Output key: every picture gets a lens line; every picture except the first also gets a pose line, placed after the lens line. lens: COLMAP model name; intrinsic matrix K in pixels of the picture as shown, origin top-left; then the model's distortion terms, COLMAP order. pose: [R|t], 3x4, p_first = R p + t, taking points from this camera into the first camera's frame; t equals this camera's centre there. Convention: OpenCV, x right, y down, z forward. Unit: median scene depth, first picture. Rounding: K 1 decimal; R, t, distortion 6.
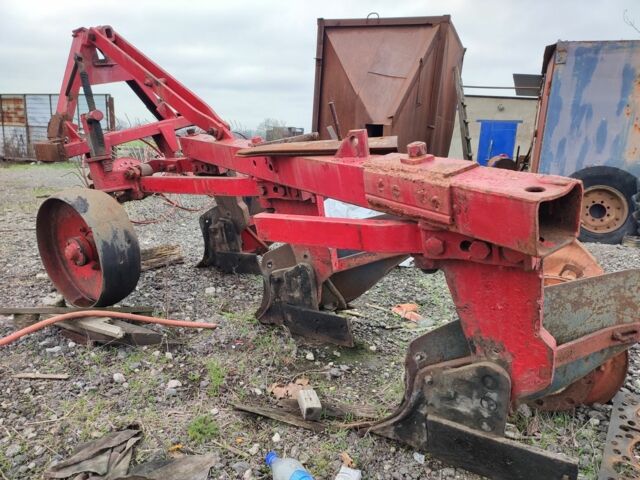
lens RADIAL K [[468.6, 0, 285.4], [0, 468.6, 254.0], [0, 0, 1]] dist [0.005280, 0.001134]
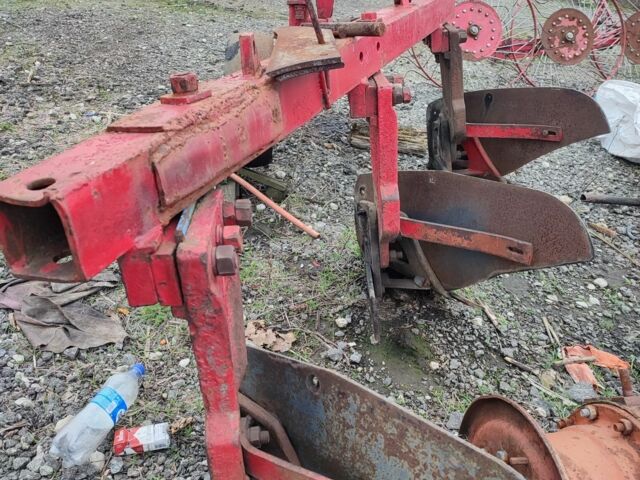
lens RADIAL K [[605.6, 0, 316.6], [0, 605.6, 237.7], [0, 0, 1]] dist [0.014061, 0.019225]
pose [[0.617535, 0.433193, -0.656502, 0.784859], [-0.292685, 0.901287, 0.319403, -0.262029], [0.730059, -0.005094, 0.683365, 0.390784]]
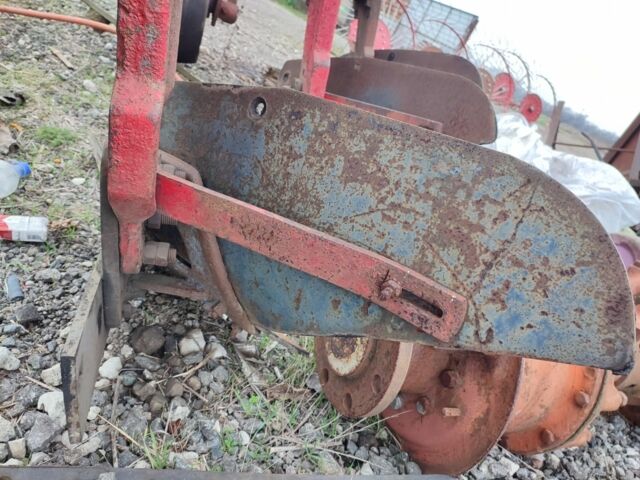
lens RADIAL K [[459.1, 0, 320.0], [0, 459.1, 240.0], [0, 0, 1]] dist [0.000809, -0.002902]
pose [[0.677775, 0.558446, -0.478287, 0.716817], [-0.522344, 0.823513, 0.221322, 0.071948], [0.517472, 0.099824, 0.849857, 0.531564]]
